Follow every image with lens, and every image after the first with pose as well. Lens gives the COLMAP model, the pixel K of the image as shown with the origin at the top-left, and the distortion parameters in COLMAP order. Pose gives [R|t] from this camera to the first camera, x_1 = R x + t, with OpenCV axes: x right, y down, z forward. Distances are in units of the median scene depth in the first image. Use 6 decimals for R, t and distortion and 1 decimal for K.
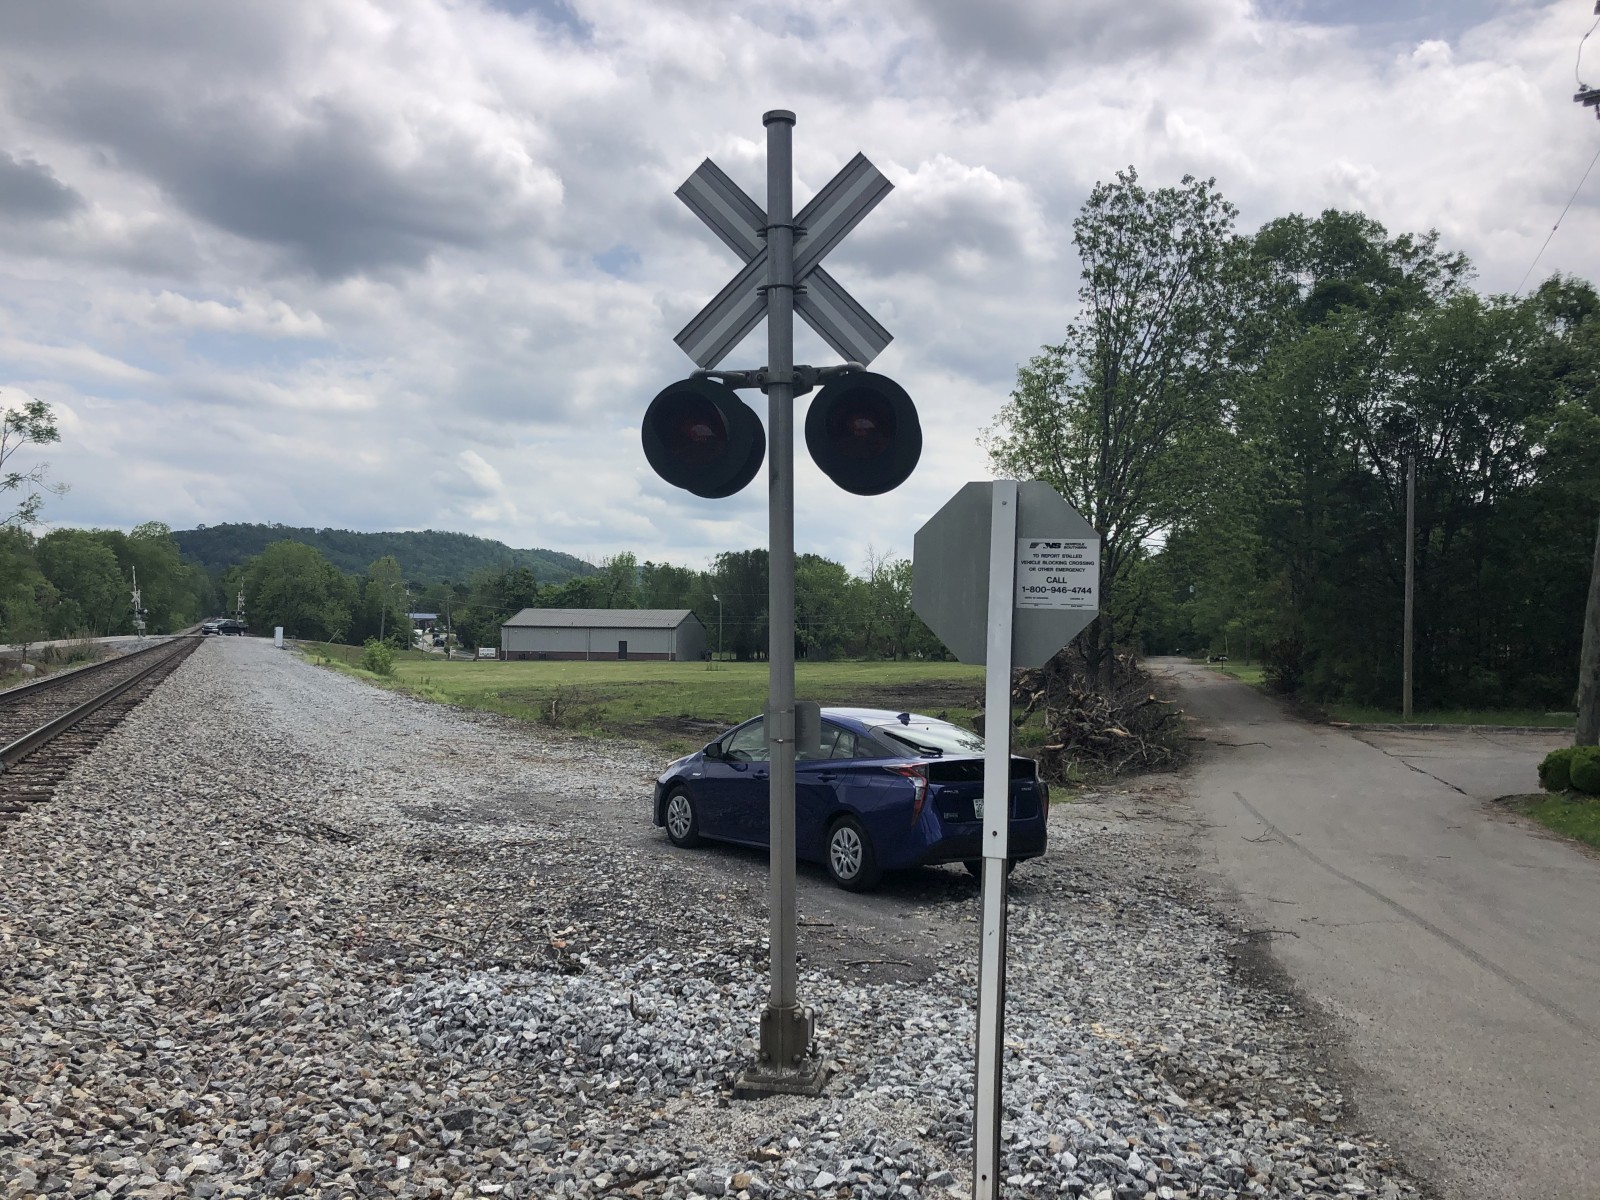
lens RADIAL K [[1272.1, 0, 796.4], [0, 1272.1, 576.2], [0, 0, 1]] dist [0.020600, -0.008951]
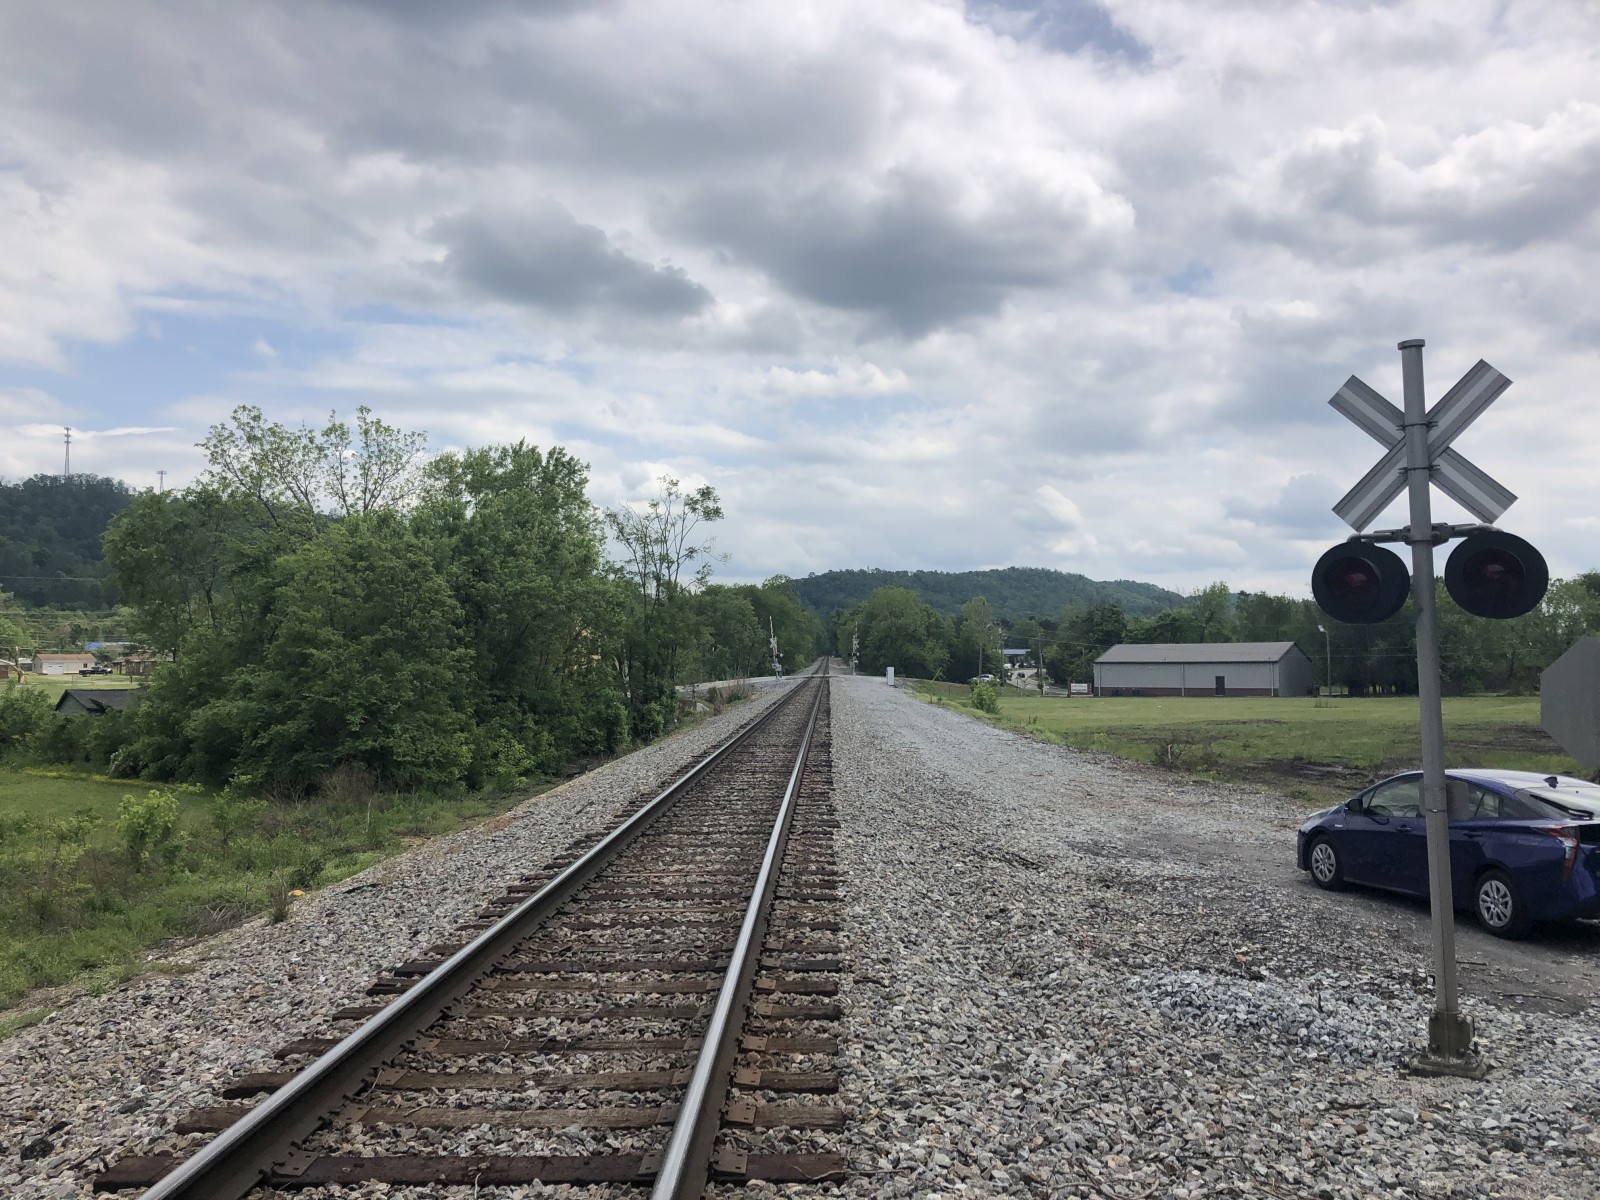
lens RADIAL K [[1268.6, 0, 794.8], [0, 1268.6, 606.1], [0, 0, 1]] dist [0.021959, -0.005409]
pose [[0.898345, -0.039727, -0.437491, -0.020061], [0.038328, 0.999193, -0.012029, -0.088732], [0.437615, -0.005962, 0.899143, -0.456533]]
